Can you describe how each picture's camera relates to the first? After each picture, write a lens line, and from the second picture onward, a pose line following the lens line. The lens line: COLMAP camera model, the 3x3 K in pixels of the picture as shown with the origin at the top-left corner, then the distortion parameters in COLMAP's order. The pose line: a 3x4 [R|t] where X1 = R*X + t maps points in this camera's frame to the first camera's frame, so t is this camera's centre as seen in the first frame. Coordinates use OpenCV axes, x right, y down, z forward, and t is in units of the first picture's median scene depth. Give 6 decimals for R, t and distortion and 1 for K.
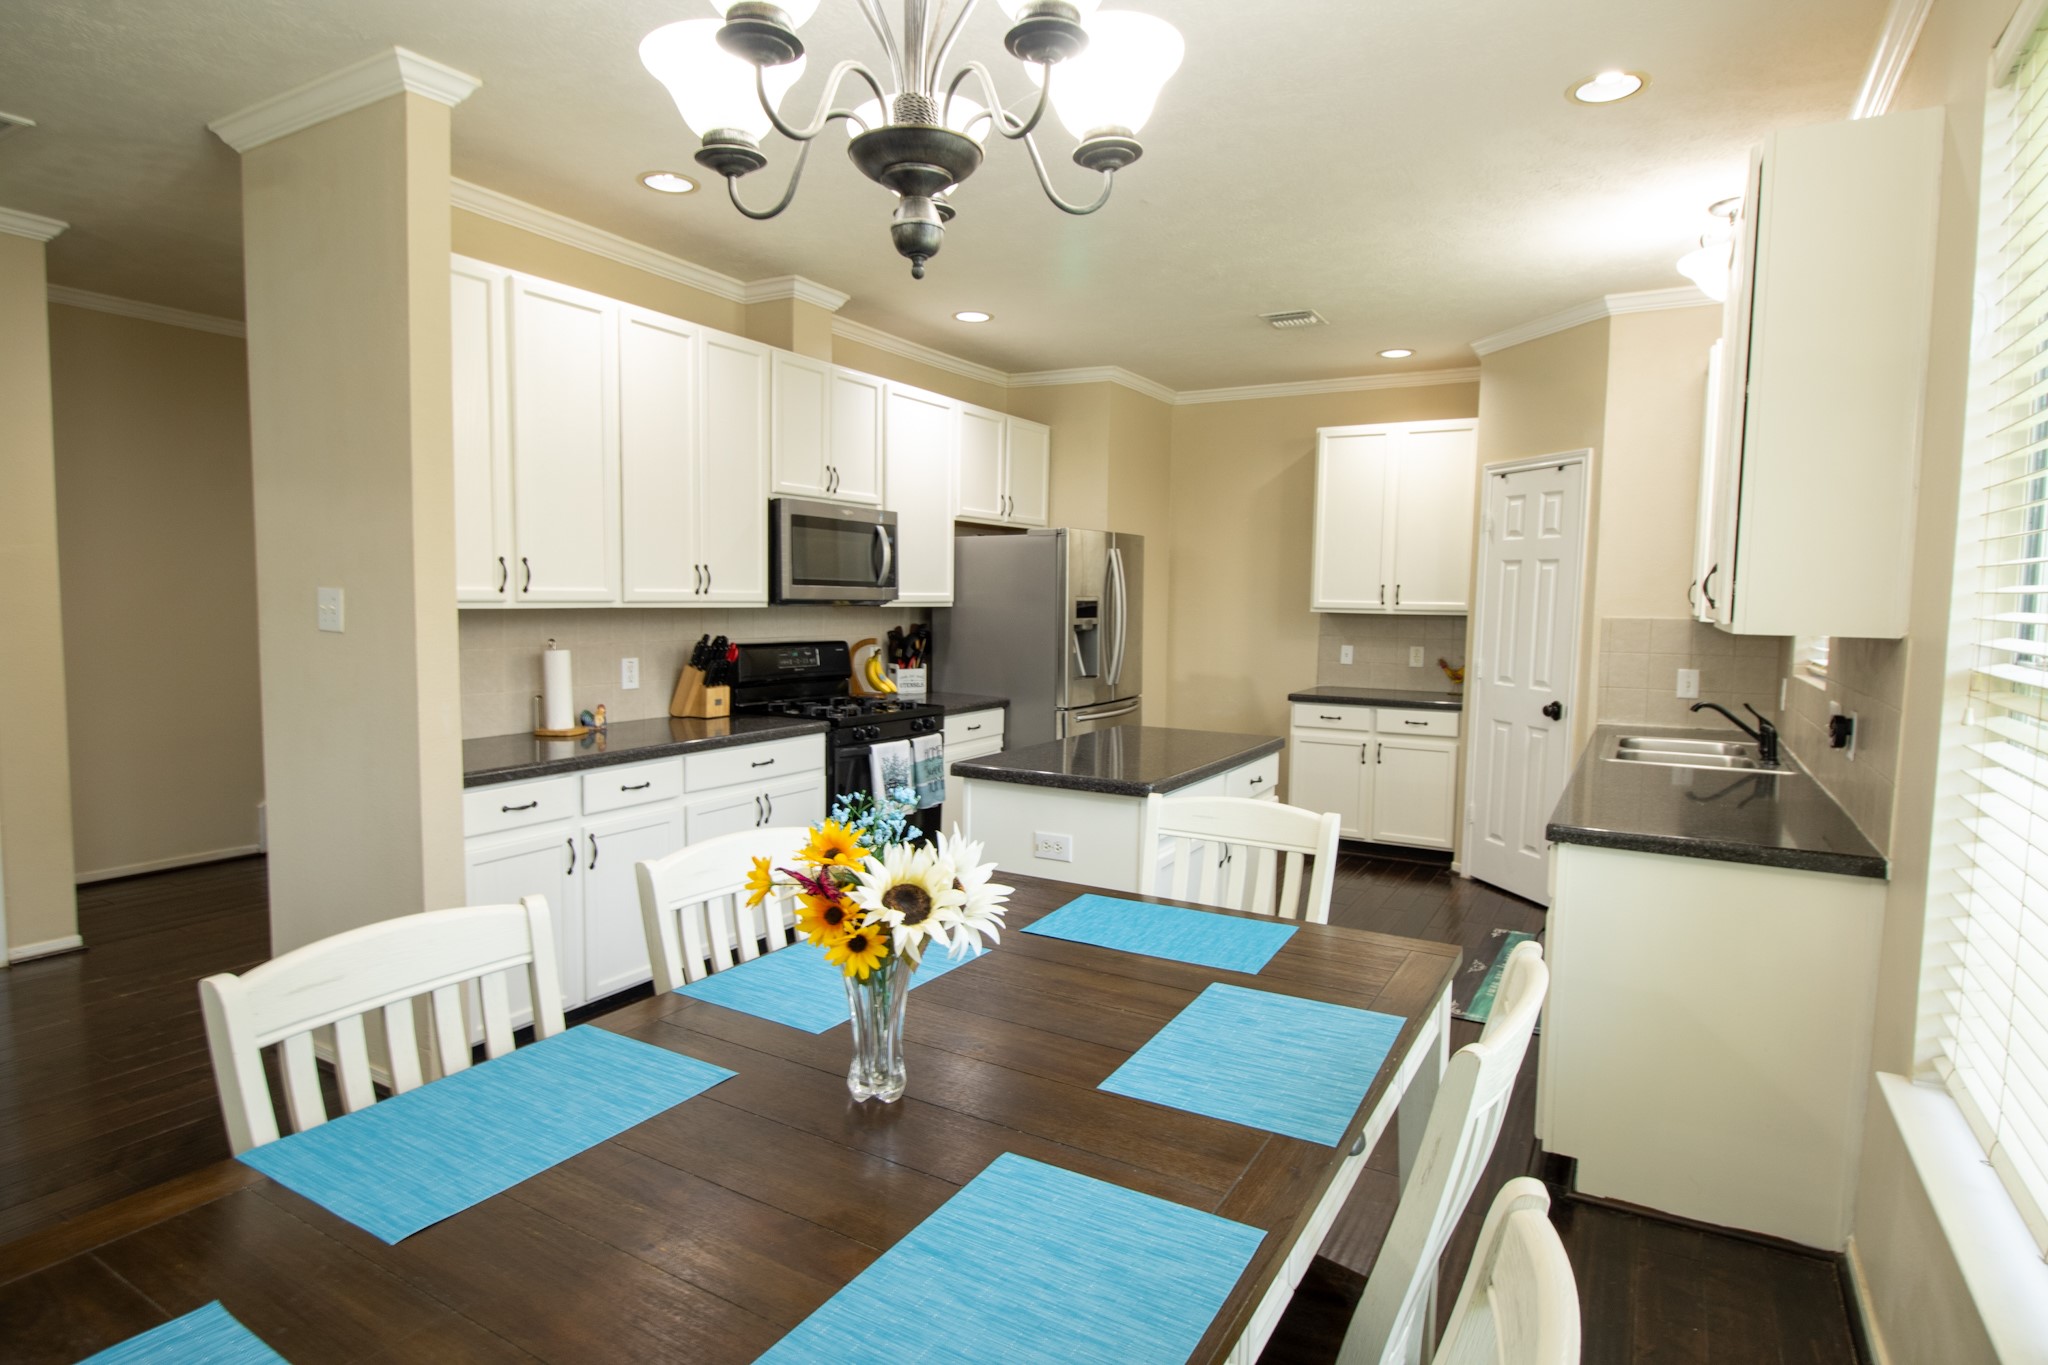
lens RADIAL K [[1106.3, 0, 1022.1], [0, 1106.3, 686.8], [0, 0, 1]] dist [0.000115, -0.000357]
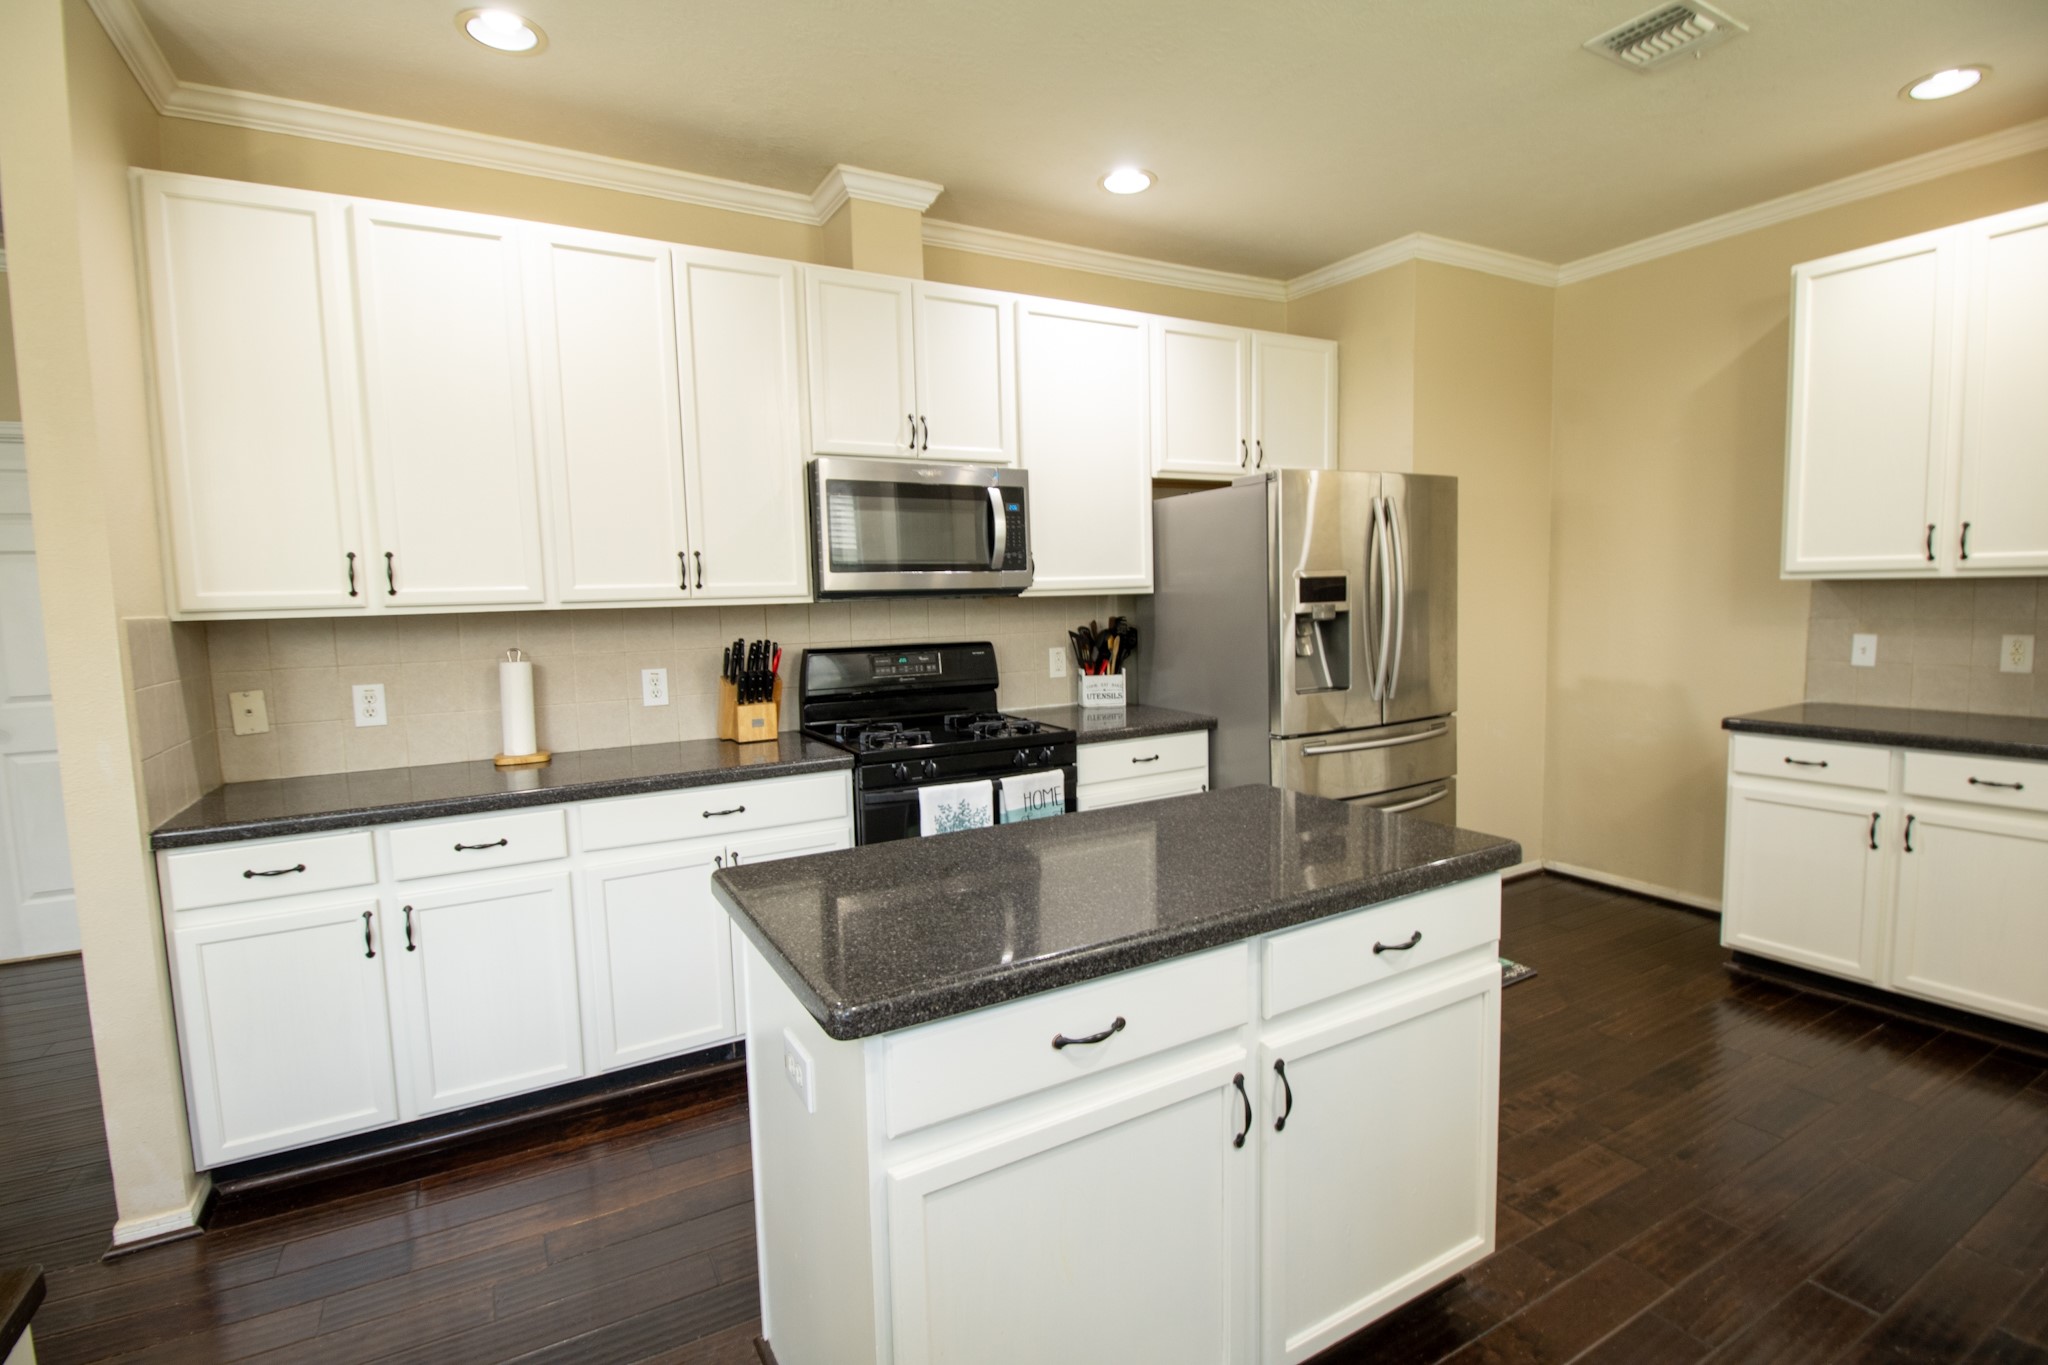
lens RADIAL K [[950.5, 0, 1015.4], [0, 950.5, 684.4], [0, 0, 1]] dist [0.002030, -0.014779]
pose [[0.859626, 0.010839, -0.510808, 0.192513], [-0.003375, 0.999874, 0.015537, -0.020419], [0.510912, -0.011632, 0.859554, 0.403401]]
